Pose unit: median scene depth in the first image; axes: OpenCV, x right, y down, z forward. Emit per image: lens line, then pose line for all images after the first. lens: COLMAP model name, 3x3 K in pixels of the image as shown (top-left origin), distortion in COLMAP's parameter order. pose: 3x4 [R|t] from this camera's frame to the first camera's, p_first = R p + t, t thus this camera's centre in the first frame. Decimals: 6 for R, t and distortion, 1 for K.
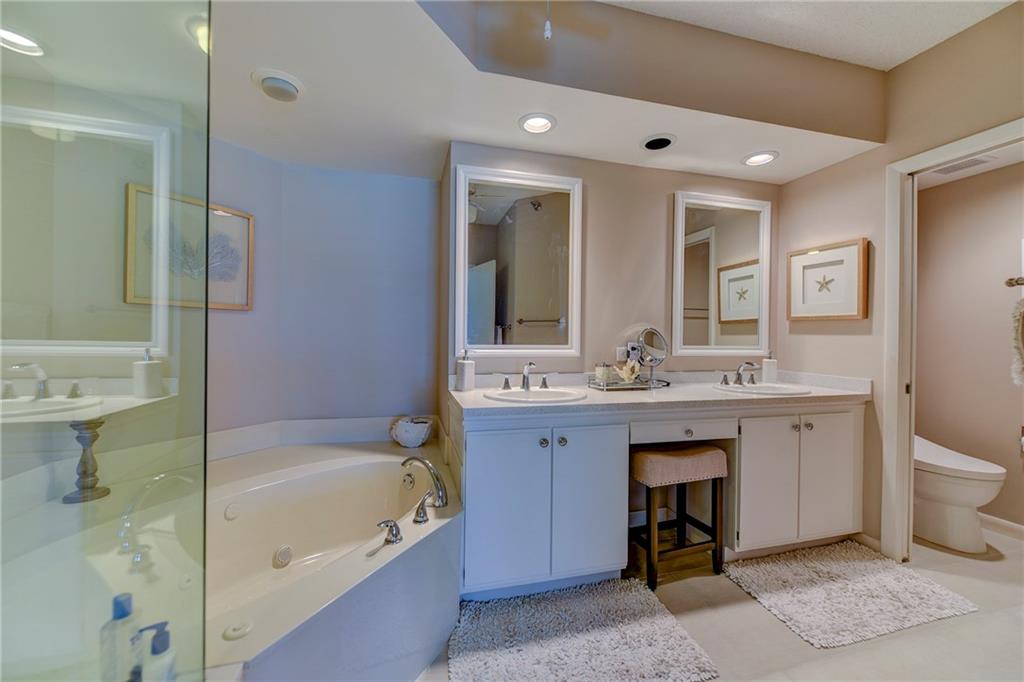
lens RADIAL K [[401.8, 0, 512.3], [0, 401.8, 338.4], [0, 0, 1]] dist [0.002251, -0.001306]
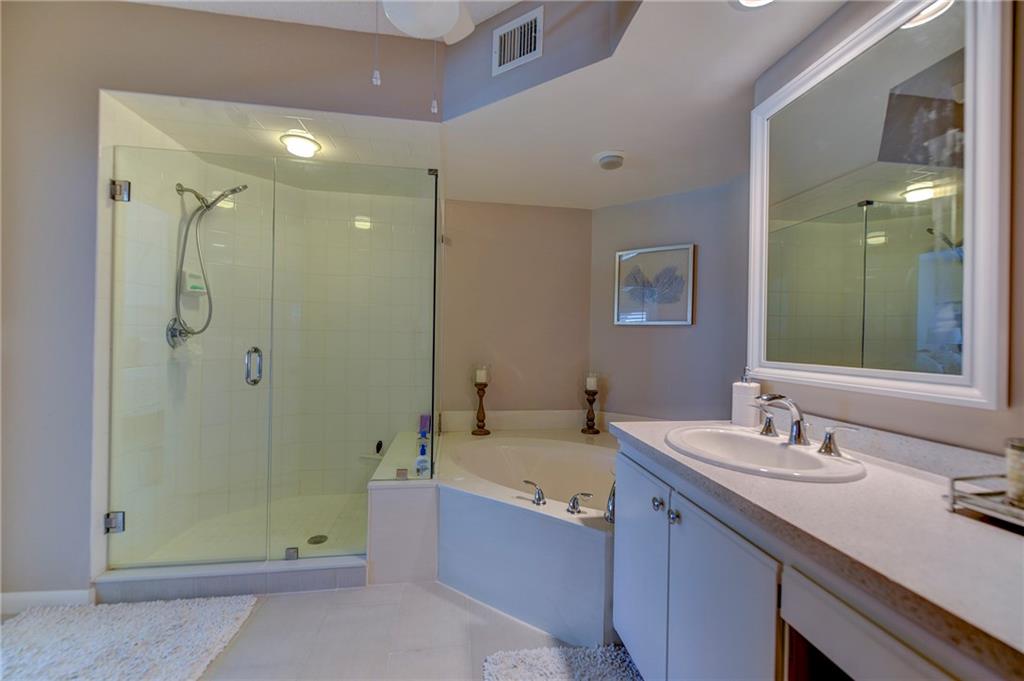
lens RADIAL K [[401.8, 0, 512.3], [0, 401.8, 337.9], [0, 0, 1]] dist [0.002251, -0.001306]
pose [[-0.109372, -0.013509, -0.993909, 0.627132], [-0.025546, 0.999616, -0.010776, -0.005352], [0.993673, 0.024212, -0.109675, 0.660662]]
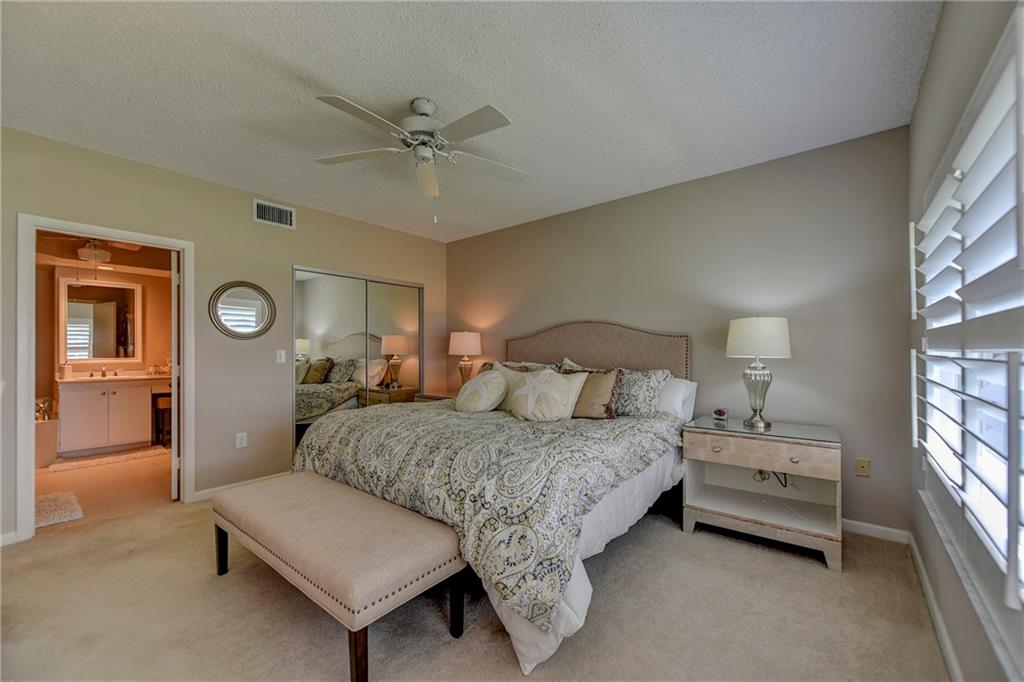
lens RADIAL K [[405.5, 0, 526.4], [0, 405.5, 350.8], [0, 0, 1]] dist [0.000213, -0.000160]
pose [[0.804490, -0.006628, 0.593929, 0.608035], [0.005745, 0.999978, 0.003377, -0.019663], [-0.593939, 0.000695, 0.804510, -2.348468]]
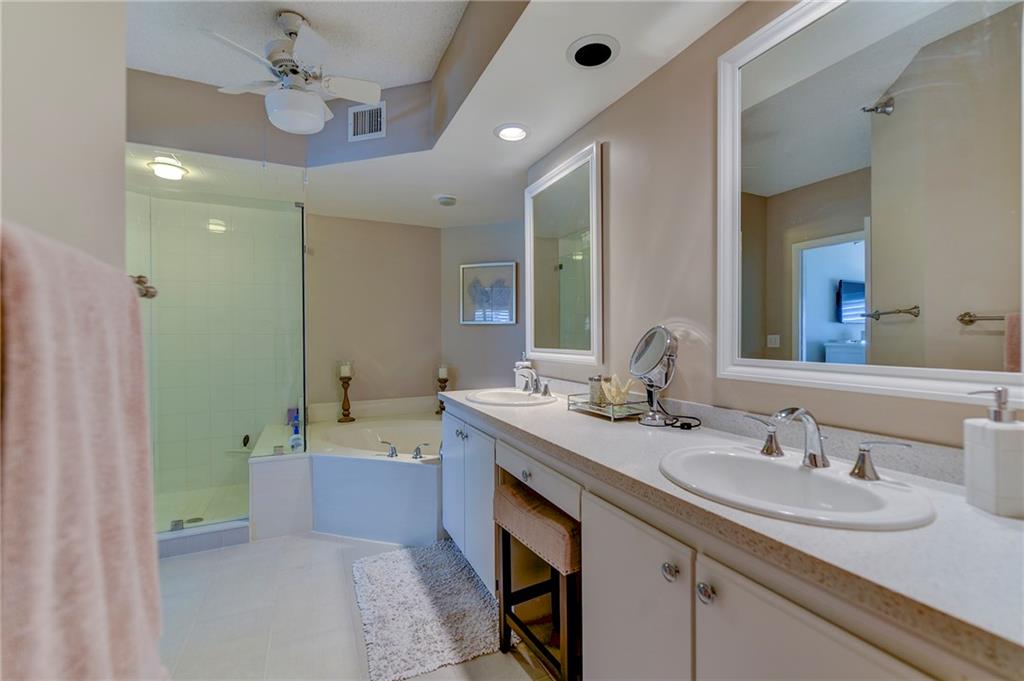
lens RADIAL K [[424.0, 0, 509.3], [0, 424.0, 339.3], [0, 0, 1]] dist [0.001799, 0.000097]
pose [[0.183375, -0.003311, -0.983037, 1.042381], [-0.000186, 0.999994, -0.003403, -0.004294], [0.983043, 0.000807, 0.183373, 0.737480]]
